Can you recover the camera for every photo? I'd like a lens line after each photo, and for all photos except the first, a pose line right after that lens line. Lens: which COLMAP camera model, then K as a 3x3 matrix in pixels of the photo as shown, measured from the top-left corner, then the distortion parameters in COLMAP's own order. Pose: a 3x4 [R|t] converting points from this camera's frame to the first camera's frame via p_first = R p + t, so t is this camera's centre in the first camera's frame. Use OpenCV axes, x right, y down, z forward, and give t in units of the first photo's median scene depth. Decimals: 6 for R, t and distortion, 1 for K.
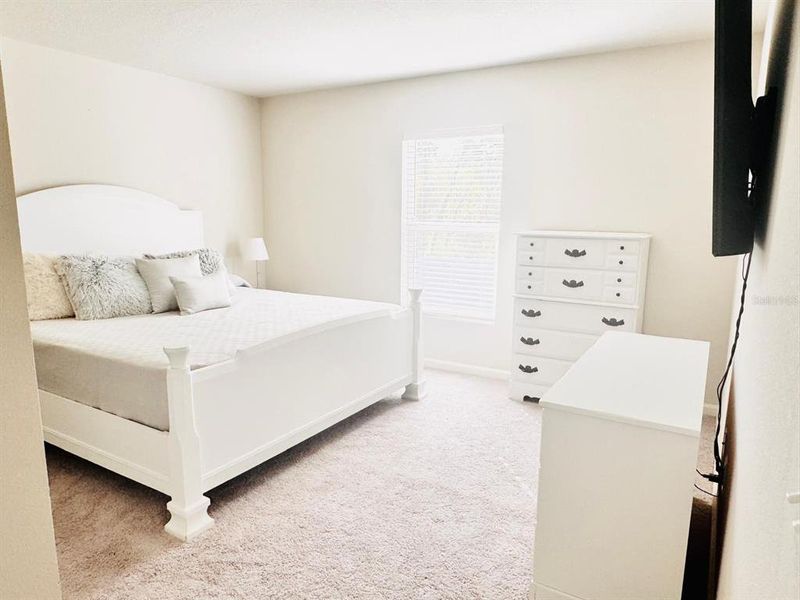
lens RADIAL K [[542.3, 0, 400.0], [0, 542.3, 300.0], [0, 0, 1]] dist [-0.002359, -0.000974]
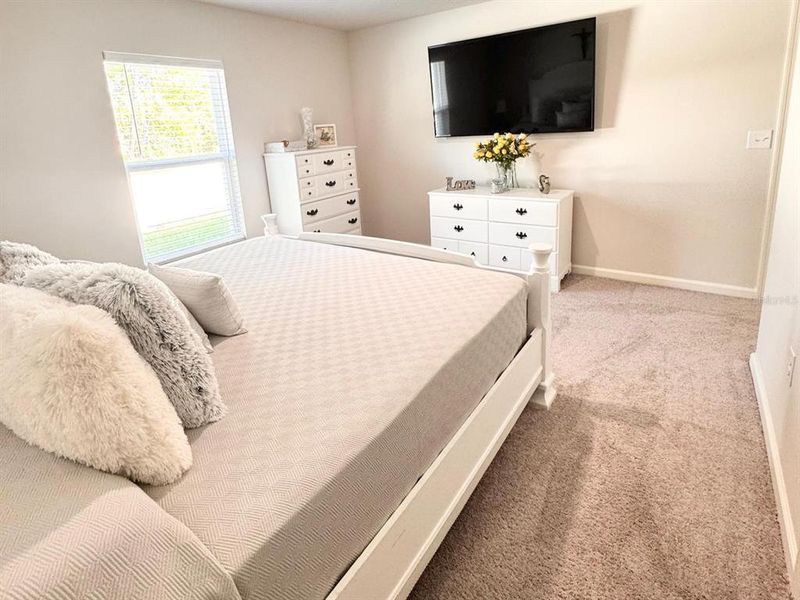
lens RADIAL K [[542.3, 0, 400.0], [0, 542.3, 300.0], [0, 0, 1]] dist [-0.002359, -0.000974]
pose [[-0.048591, -0.310916, 0.949194, -1.330508], [0.232237, 0.920755, 0.313489, -0.176055], [-0.971445, 0.235671, 0.027466, 0.949173]]
